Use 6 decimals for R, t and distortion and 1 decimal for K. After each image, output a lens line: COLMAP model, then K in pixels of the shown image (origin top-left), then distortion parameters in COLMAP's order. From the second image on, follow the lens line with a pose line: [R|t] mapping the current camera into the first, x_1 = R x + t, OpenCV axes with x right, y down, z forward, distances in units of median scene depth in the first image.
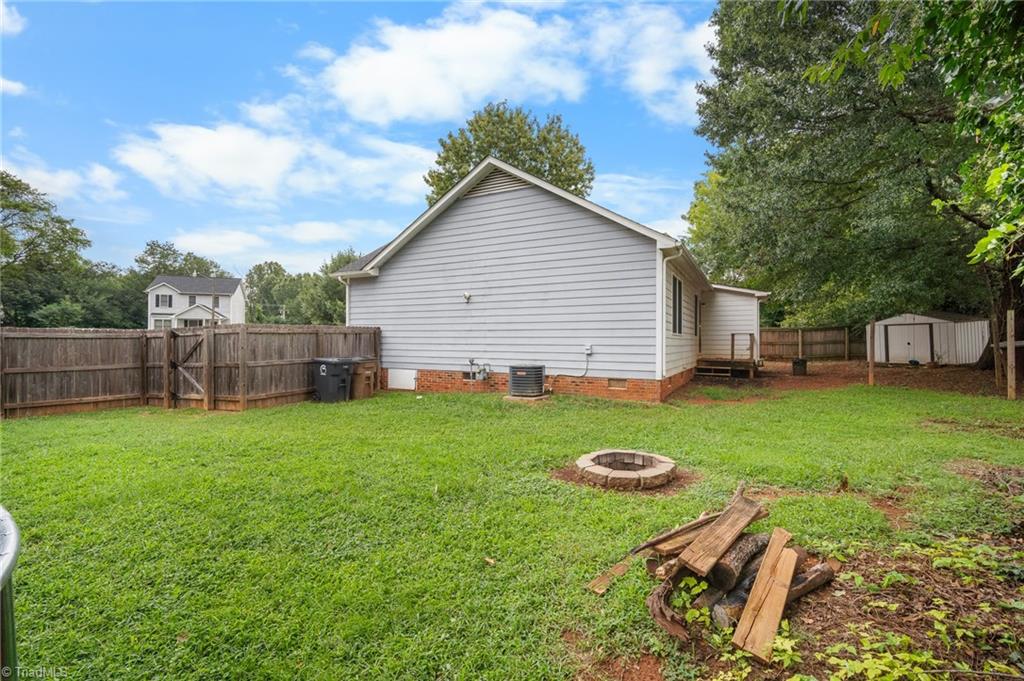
lens RADIAL K [[451.3, 0, 512.0], [0, 451.3, 340.5], [0, 0, 1]] dist [-0.001069, -0.000152]
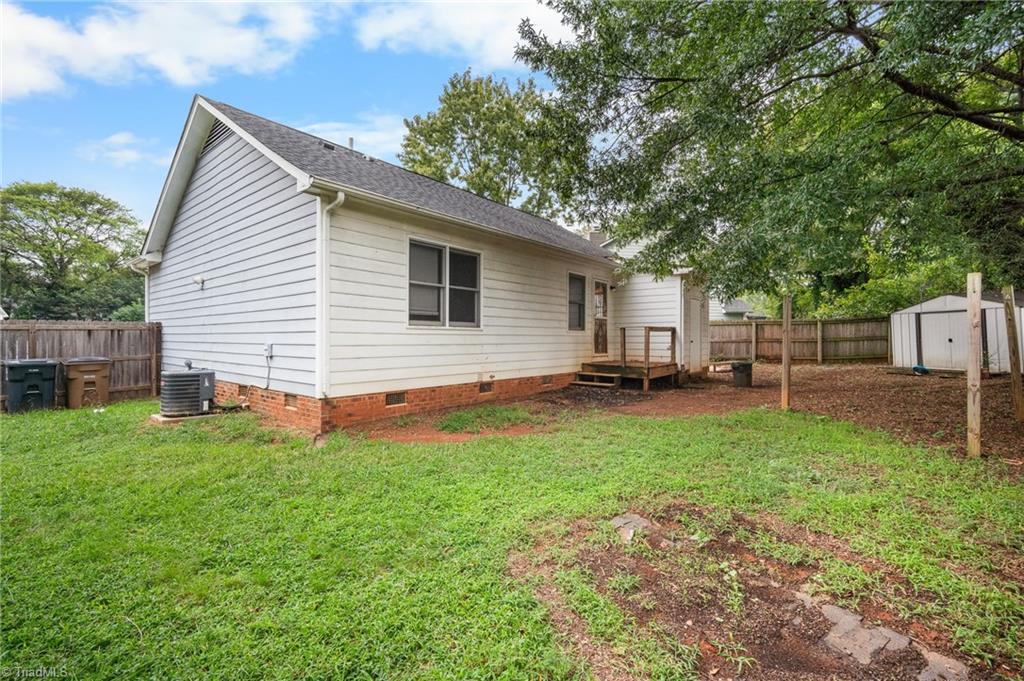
lens RADIAL K [[449.1, 0, 508.4], [0, 449.1, 338.5], [0, 0, 1]] dist [-0.000755, 0.000202]
pose [[0.979174, -0.001884, -0.203012, 0.496471], [0.002501, 0.999993, 0.002784, 0.000306], [0.203006, -0.003233, 0.979172, 0.294032]]
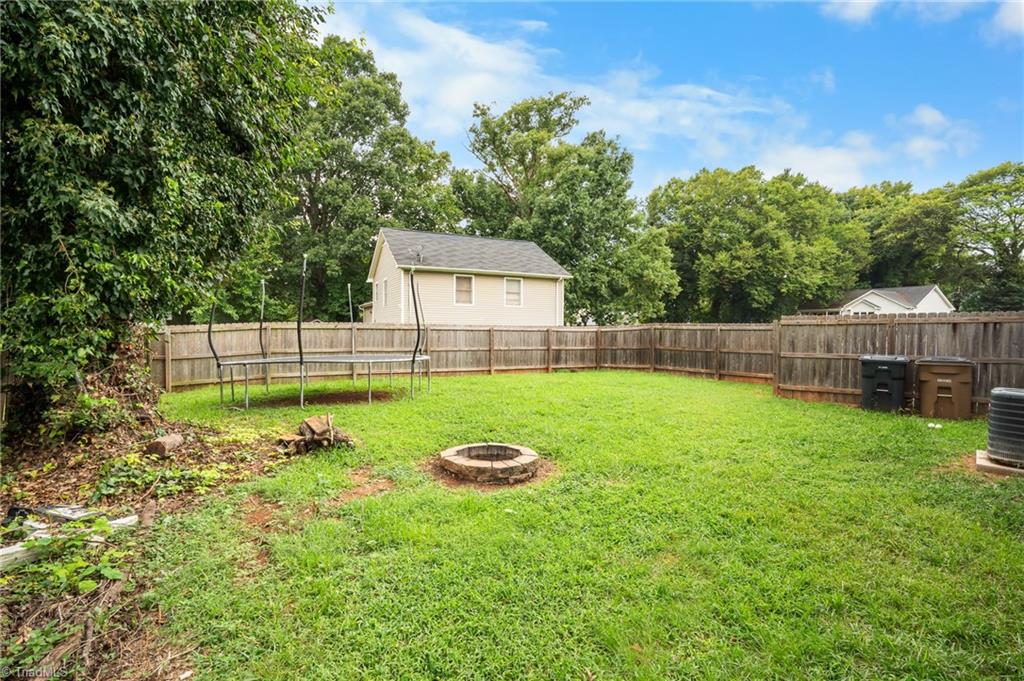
lens RADIAL K [[451.3, 0, 512.0], [0, 451.3, 340.5], [0, 0, 1]] dist [-0.001069, -0.000152]
pose [[-0.272613, 0.022749, -0.961855, 0.416886], [-0.002412, 0.999701, 0.024327, -0.003545], [0.962121, 0.008952, -0.272477, 0.469050]]
